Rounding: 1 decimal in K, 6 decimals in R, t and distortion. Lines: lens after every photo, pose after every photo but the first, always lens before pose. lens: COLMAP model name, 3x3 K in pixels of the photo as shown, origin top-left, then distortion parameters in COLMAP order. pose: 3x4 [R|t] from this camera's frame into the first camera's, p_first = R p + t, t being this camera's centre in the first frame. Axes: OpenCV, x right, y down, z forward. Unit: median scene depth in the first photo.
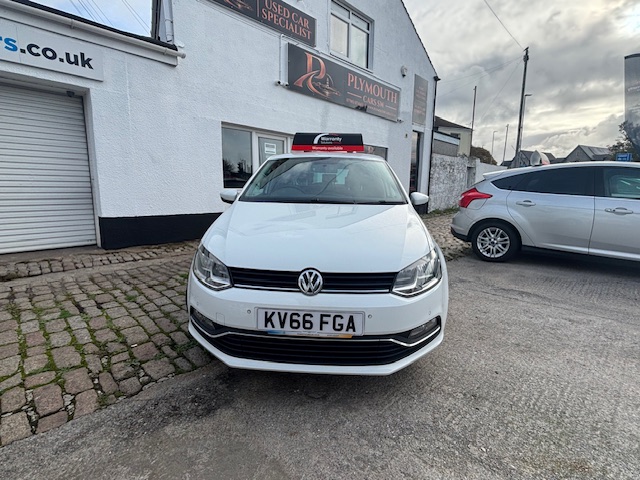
lens RADIAL K [[318.1, 0, 314.9], [0, 318.1, 237.6], [0, 0, 1]] dist [-0.003363, 0.002596]
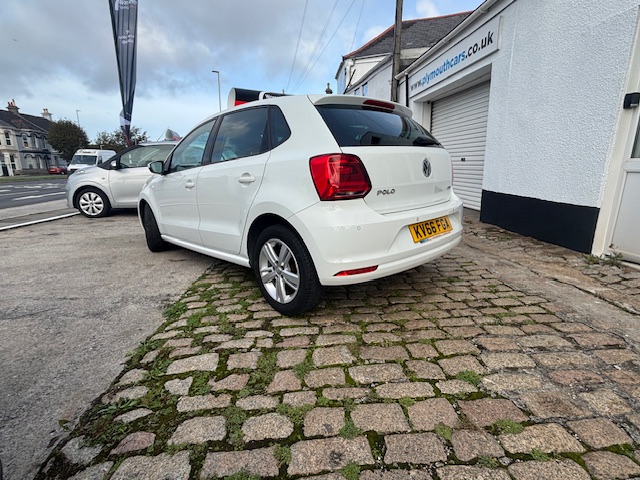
lens RADIAL K [[318.1, 0, 314.9], [0, 318.1, 237.6], [0, 0, 1]] dist [-0.003363, 0.002596]
pose [[-0.663609, 0.162159, -0.730293, 0.535919], [-0.123470, 0.939093, 0.320718, -0.204482], [0.737820, 0.303001, -0.603169, 1.416682]]
